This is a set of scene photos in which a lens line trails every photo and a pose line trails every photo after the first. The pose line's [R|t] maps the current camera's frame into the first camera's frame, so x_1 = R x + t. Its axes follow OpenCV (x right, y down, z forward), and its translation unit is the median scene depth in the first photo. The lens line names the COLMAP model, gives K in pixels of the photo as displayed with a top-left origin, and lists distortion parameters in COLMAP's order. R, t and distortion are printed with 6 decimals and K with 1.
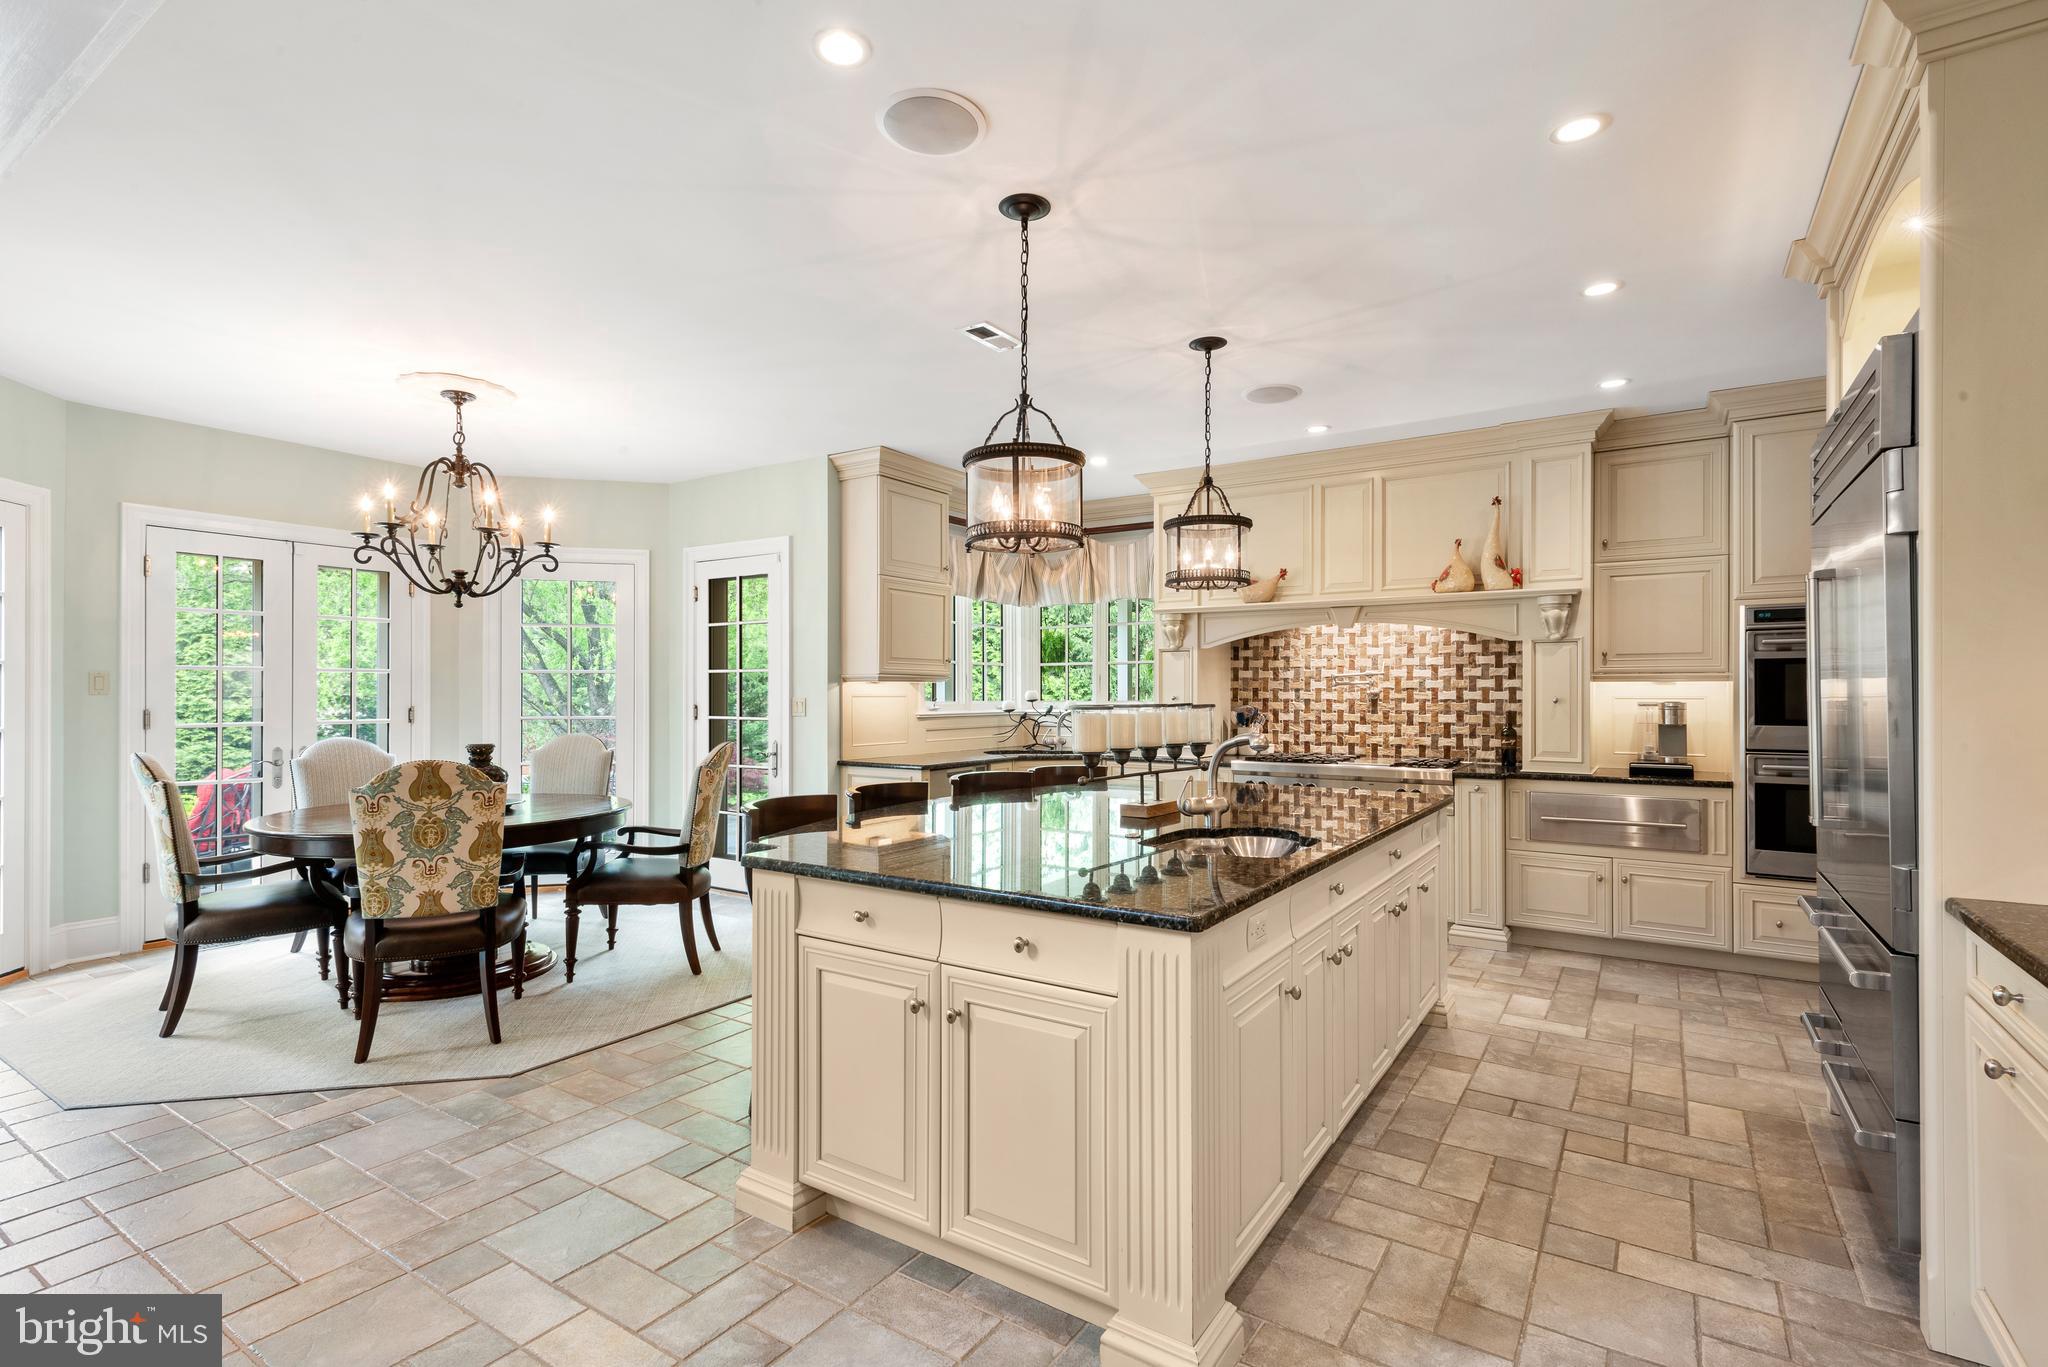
lens RADIAL K [[976.3, 0, 1022.2], [0, 976.3, 697.8], [0, 0, 1]] dist [0.004399, -0.000235]
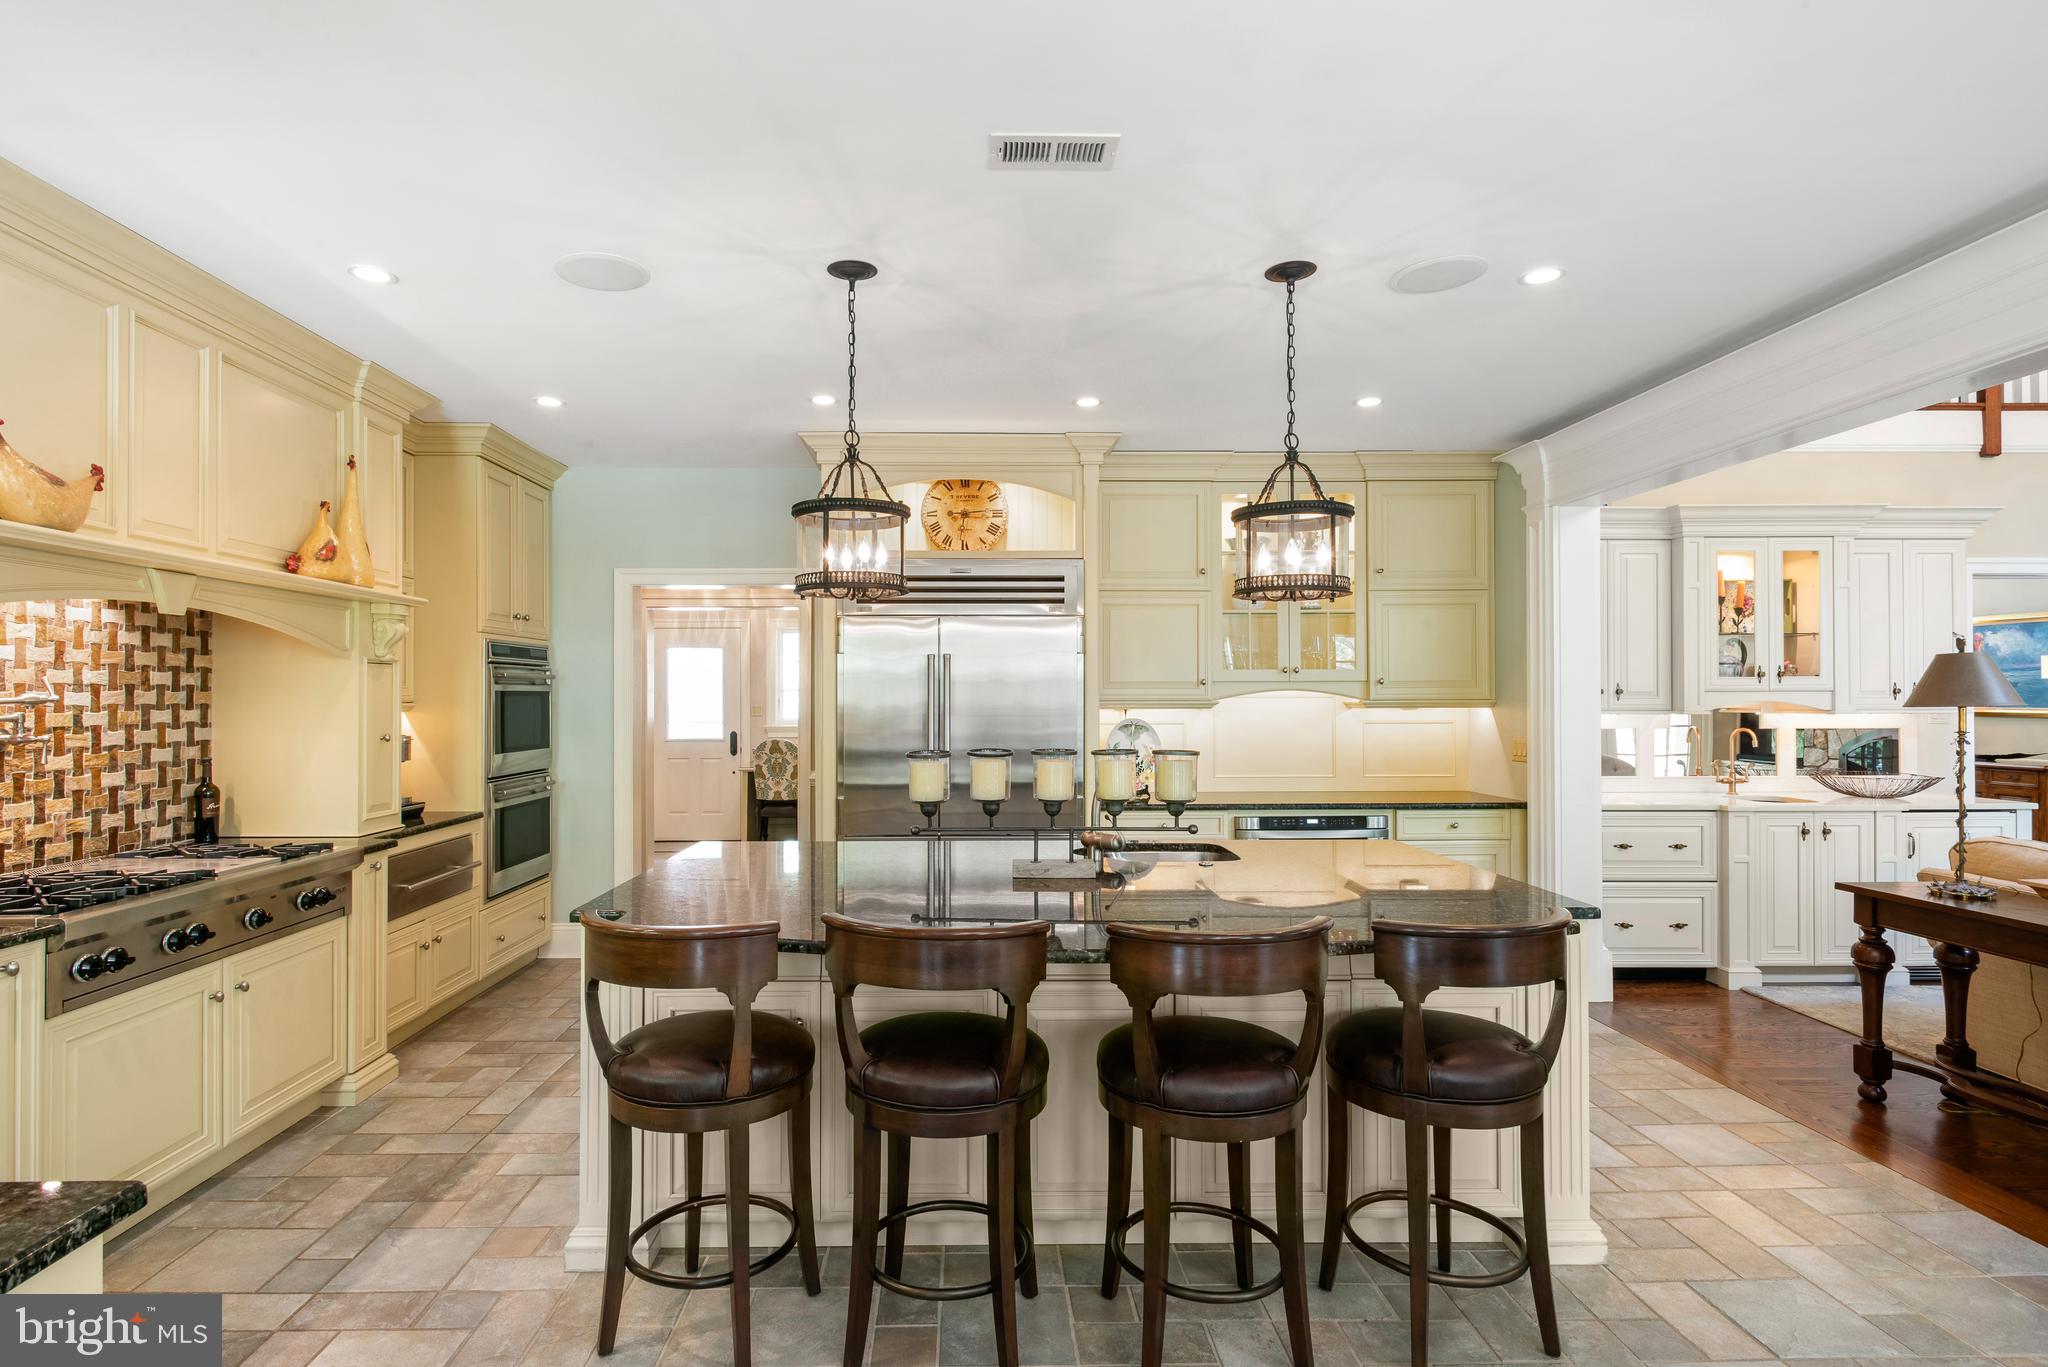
lens RADIAL K [[1035.7, 0, 983.6], [0, 1035.7, 696.5], [0, 0, 1]] dist [0.001011, -0.000055]
pose [[-0.572616, 0.002213, 0.819821, -0.349497], [0.005490, 0.999984, 0.001135, -0.024825], [-0.819805, 0.005150, -0.572619, 0.930175]]
